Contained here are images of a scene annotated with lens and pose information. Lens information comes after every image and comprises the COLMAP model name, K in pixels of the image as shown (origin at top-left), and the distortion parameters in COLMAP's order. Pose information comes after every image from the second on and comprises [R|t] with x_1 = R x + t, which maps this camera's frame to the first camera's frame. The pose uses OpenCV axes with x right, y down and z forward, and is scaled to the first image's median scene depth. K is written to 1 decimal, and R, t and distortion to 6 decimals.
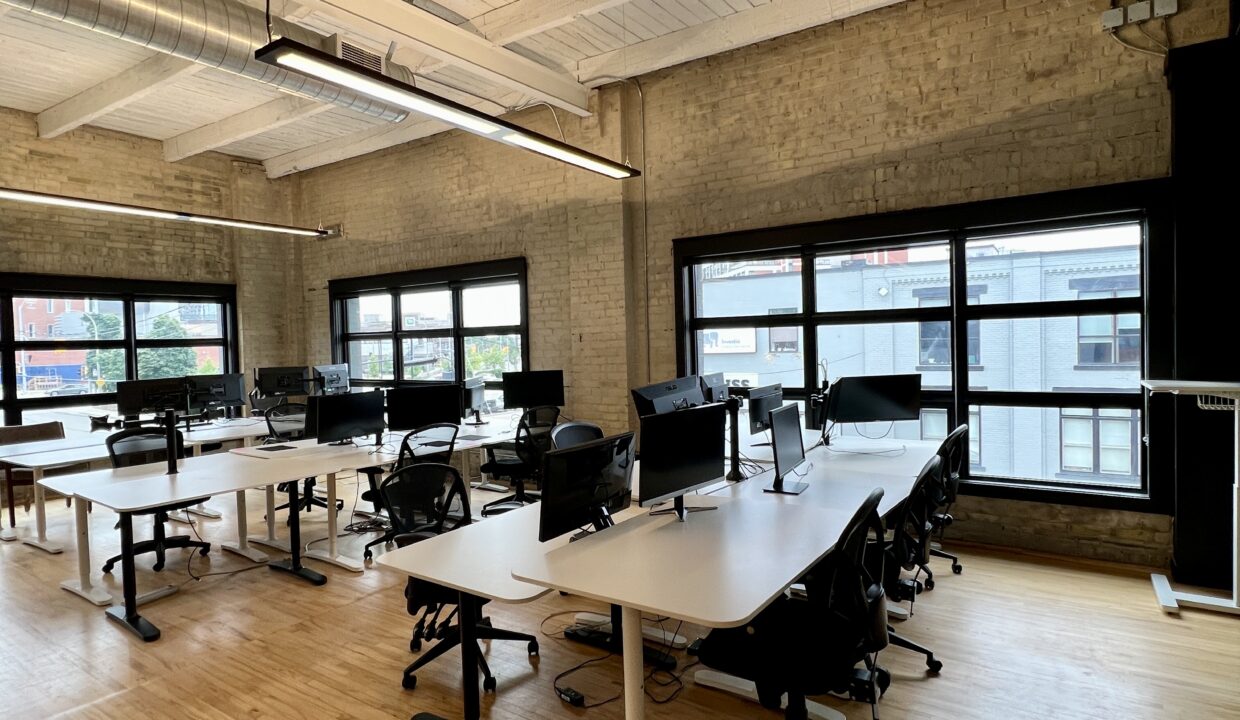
lens RADIAL K [[671.8, 0, 620.0], [0, 671.8, 360.0], [0, 0, 1]] dist [-0.002799, -0.001168]
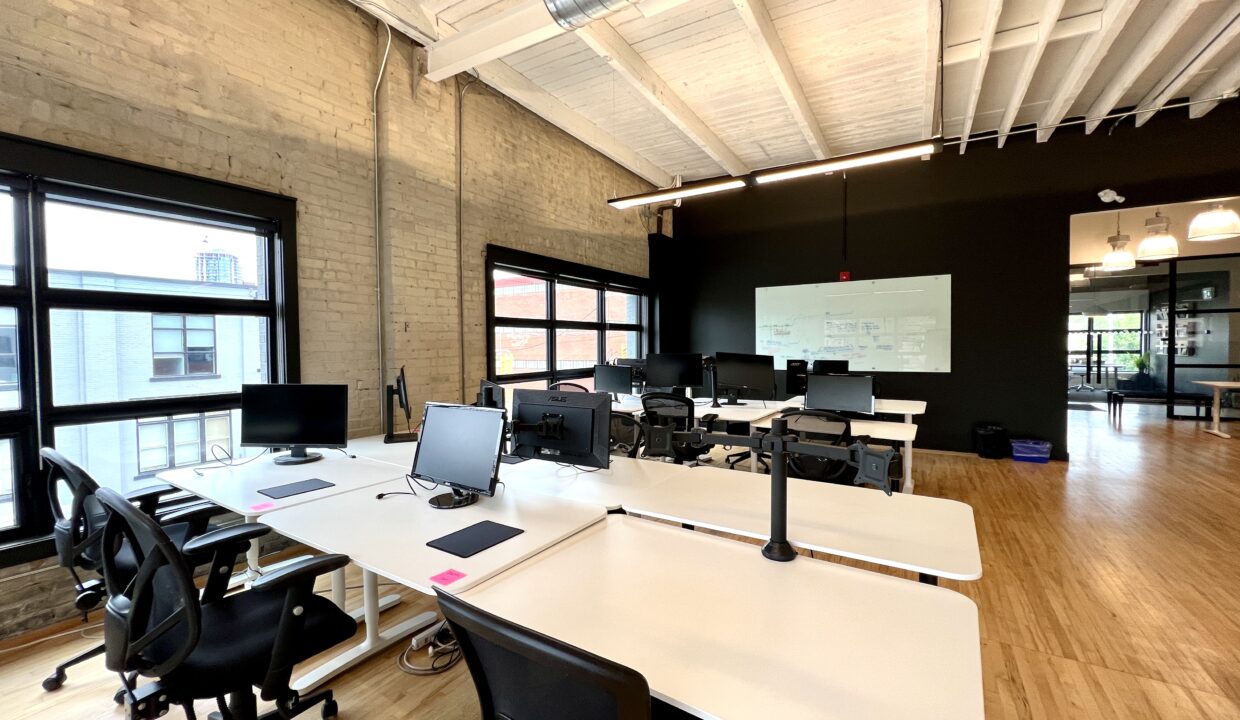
lens RADIAL K [[501.5, 0, 620.6], [0, 501.5, 355.7], [0, 0, 1]] dist [-0.000408, -0.000086]
pose [[-0.048893, 0.005342, 0.998790, -0.757222], [0.039925, 0.999197, -0.003390, 0.016830], [-0.998006, 0.039711, -0.049067, 0.828999]]
